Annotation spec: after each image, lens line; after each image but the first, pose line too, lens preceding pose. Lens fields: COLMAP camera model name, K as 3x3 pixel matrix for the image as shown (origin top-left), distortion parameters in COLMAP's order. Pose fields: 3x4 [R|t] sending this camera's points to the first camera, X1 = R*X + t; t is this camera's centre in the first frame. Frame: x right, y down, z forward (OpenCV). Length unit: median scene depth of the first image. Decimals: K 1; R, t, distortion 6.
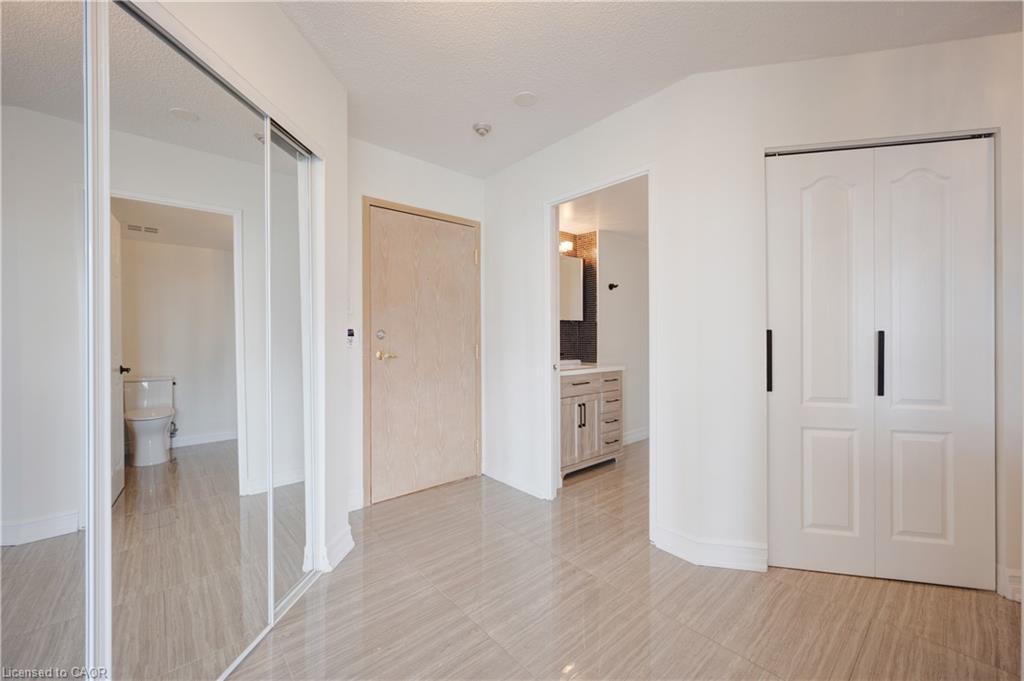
lens RADIAL K [[405.2, 0, 512.0], [0, 405.2, 339.0], [0, 0, 1]] dist [0.000834, 0.000192]
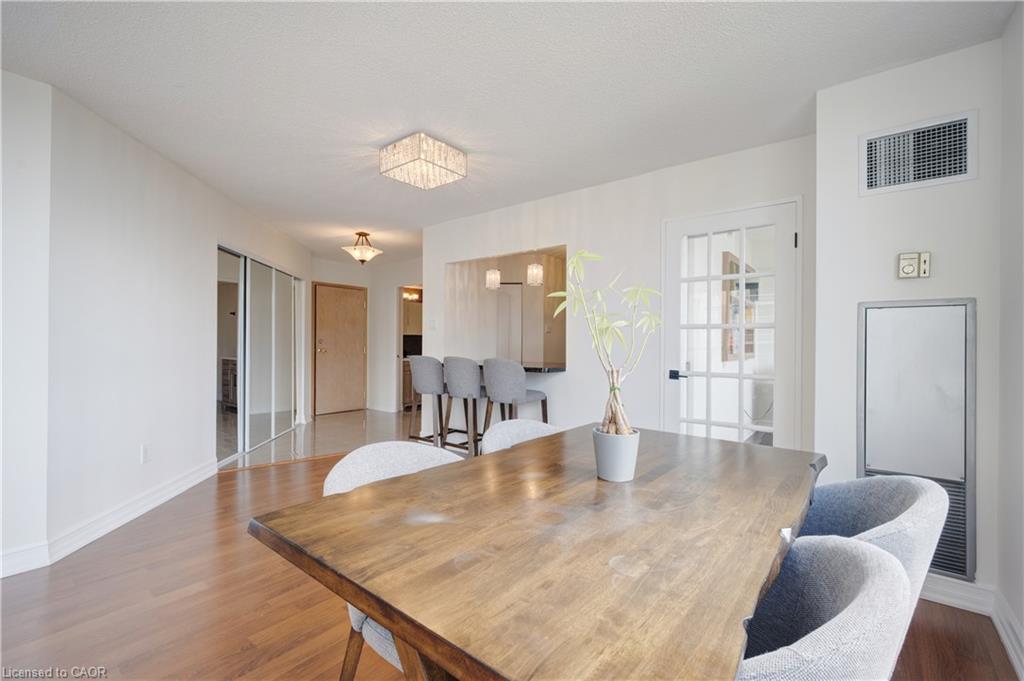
lens RADIAL K [[440.2, 0, 512.0], [0, 440.2, 340.5], [0, 0, 1]] dist [-0.036523, 0.000030]
pose [[0.984475, 0.011001, 0.175179, 0.281478], [-0.009631, 0.999916, -0.008671, -0.005999], [-0.175260, 0.006849, 0.984498, -1.453432]]
